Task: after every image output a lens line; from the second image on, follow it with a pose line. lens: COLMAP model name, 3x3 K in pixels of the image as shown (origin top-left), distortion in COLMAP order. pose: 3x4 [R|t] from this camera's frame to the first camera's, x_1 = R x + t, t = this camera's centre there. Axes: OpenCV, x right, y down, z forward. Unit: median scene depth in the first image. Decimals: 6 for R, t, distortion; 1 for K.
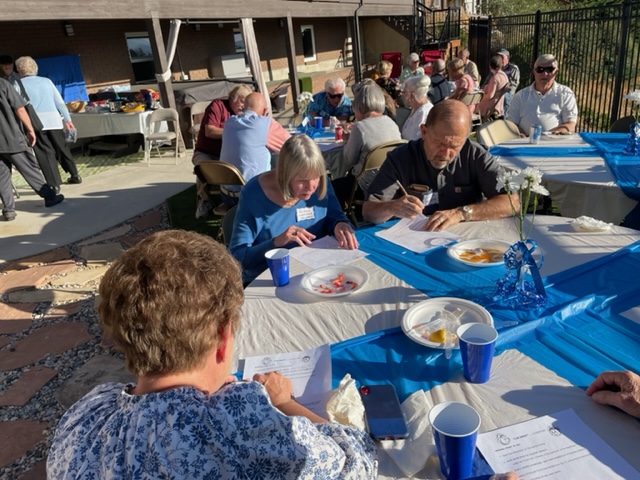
lens RADIAL K [[484.2, 0, 320.0], [0, 484.2, 240.0], [0, 0, 1]] dist [0.081725, -0.104562]
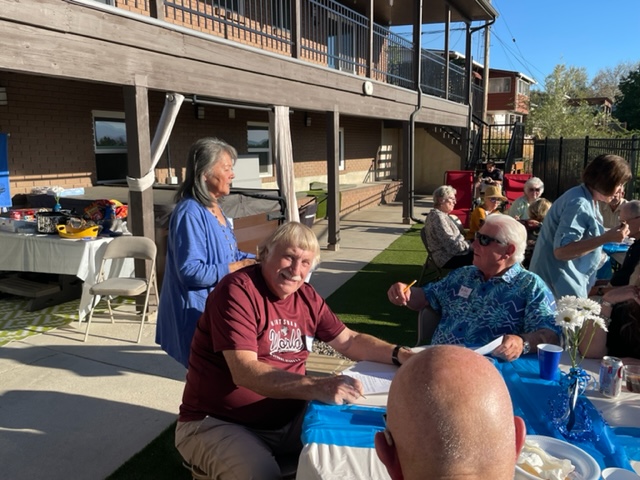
lens RADIAL K [[553.1, 0, 320.0], [0, 553.1, 240.0], [0, 0, 1]] dist [0.096882, -0.138790]
pose [[0.996124, 0.085507, 0.020637, -0.097136], [-0.078940, 0.972502, -0.219108, -0.116065], [-0.038805, 0.216630, 0.975482, 0.304171]]
